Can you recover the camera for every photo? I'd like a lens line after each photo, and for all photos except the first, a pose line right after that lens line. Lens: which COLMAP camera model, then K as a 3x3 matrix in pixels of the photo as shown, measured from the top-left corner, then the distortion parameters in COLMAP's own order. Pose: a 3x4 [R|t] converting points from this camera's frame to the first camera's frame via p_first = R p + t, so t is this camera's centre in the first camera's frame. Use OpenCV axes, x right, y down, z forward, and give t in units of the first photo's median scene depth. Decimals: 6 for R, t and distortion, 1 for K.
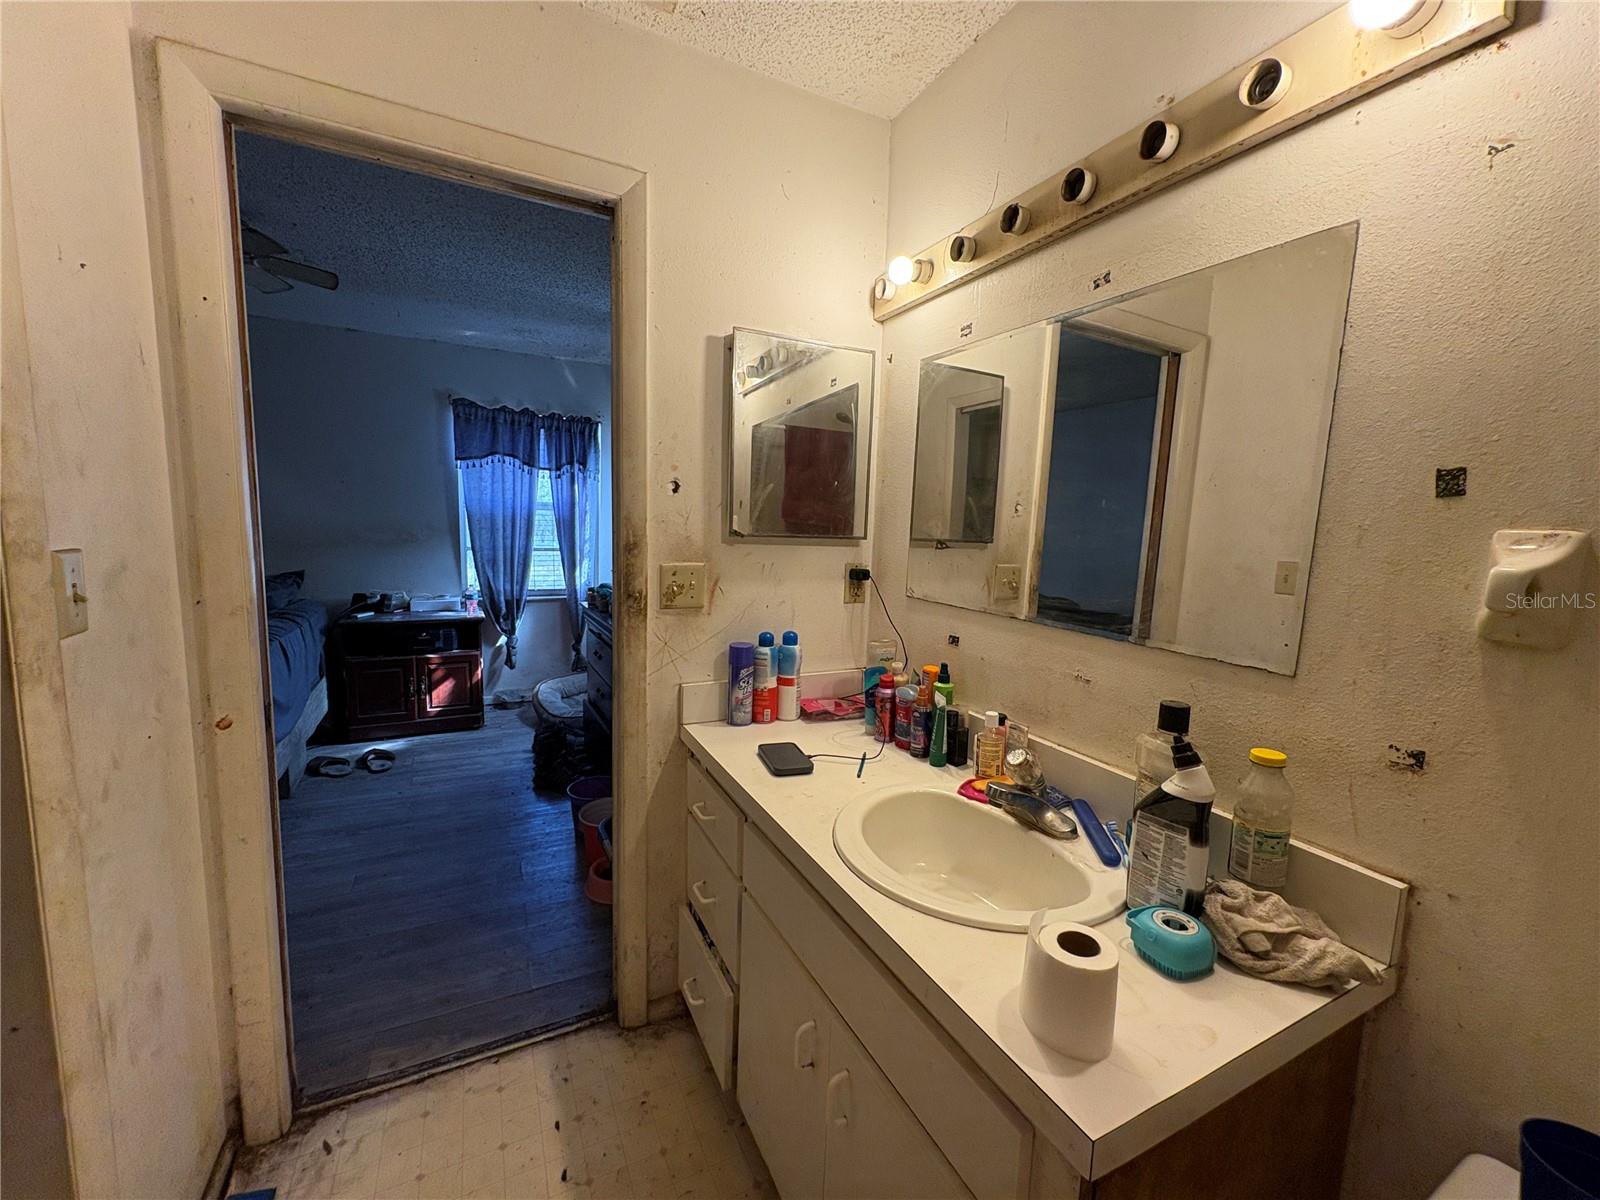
lens RADIAL K [[636.1, 0, 799.5], [0, 636.1, 599.0], [0, 0, 1]] dist [-0.000740, 0.000092]
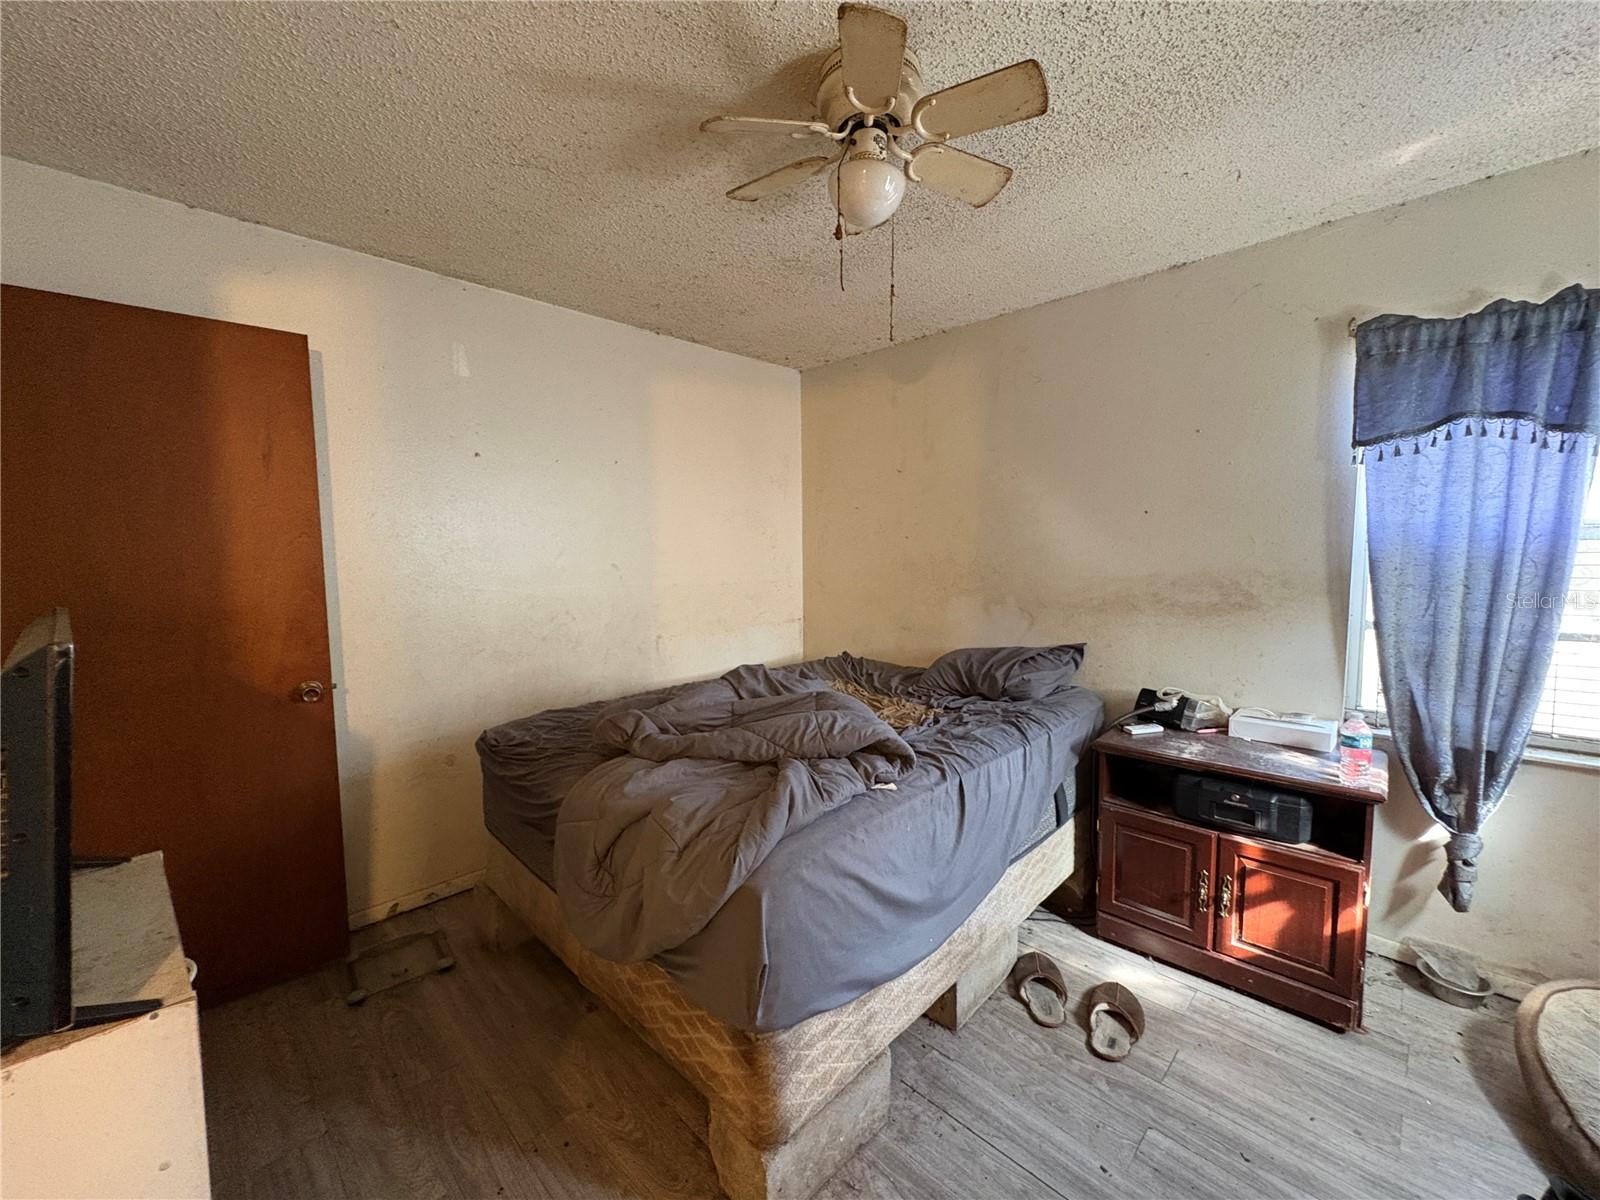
lens RADIAL K [[636.1, 0, 799.1], [0, 636.1, 604.3], [0, 0, 1]] dist [-0.000740, 0.000092]
pose [[0.315833, 0.042430, -0.947866, -0.200540], [-0.090962, 0.995752, 0.014264, -0.064380], [0.944445, 0.081714, 0.318350, 0.440166]]
